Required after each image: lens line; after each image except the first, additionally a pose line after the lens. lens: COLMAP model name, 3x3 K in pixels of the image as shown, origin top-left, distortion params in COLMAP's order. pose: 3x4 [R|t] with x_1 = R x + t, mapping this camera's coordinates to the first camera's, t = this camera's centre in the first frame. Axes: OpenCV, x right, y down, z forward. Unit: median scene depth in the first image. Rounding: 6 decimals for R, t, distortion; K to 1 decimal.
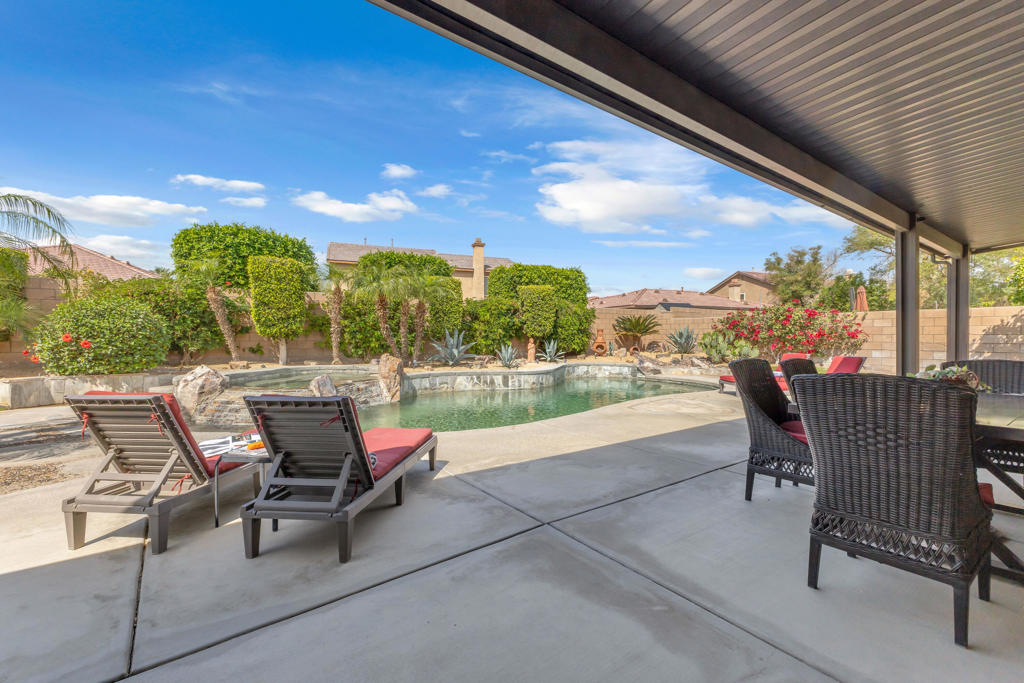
lens RADIAL K [[438.1, 0, 513.9], [0, 438.1, 338.6], [0, 0, 1]] dist [0.002432, 0.000260]
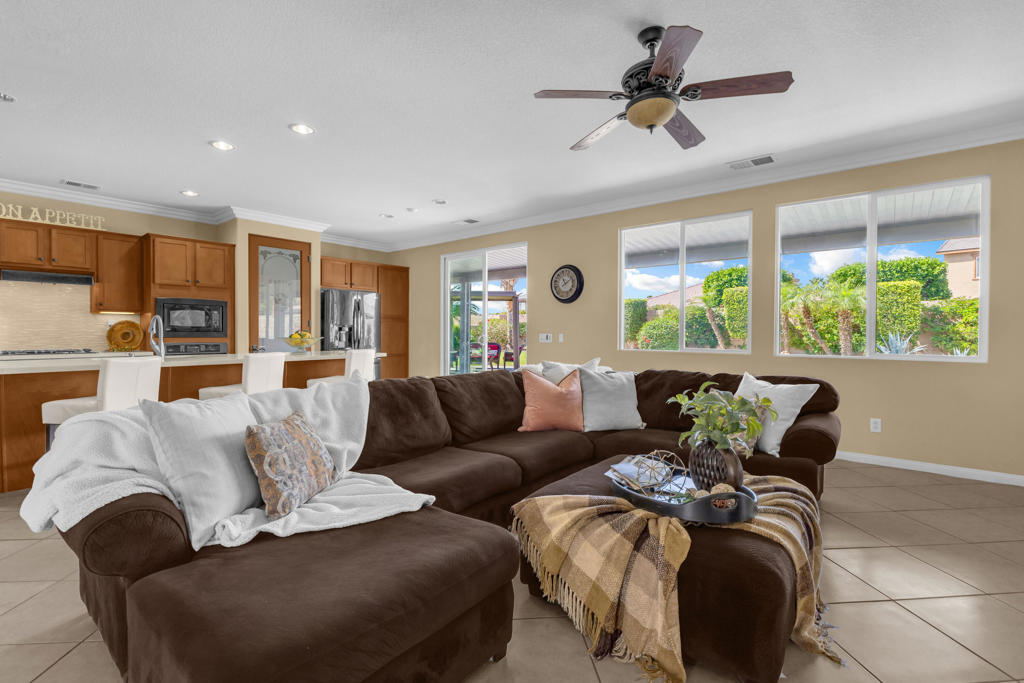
lens RADIAL K [[455.0, 0, 518.9], [0, 455.0, 339.3], [0, 0, 1]] dist [-0.001727, -0.000128]
pose [[0.236546, 0.009890, -0.971570, 0.776714], [-0.009611, 0.999923, 0.007838, -0.005456], [0.971573, 0.007483, 0.236623, -0.136585]]
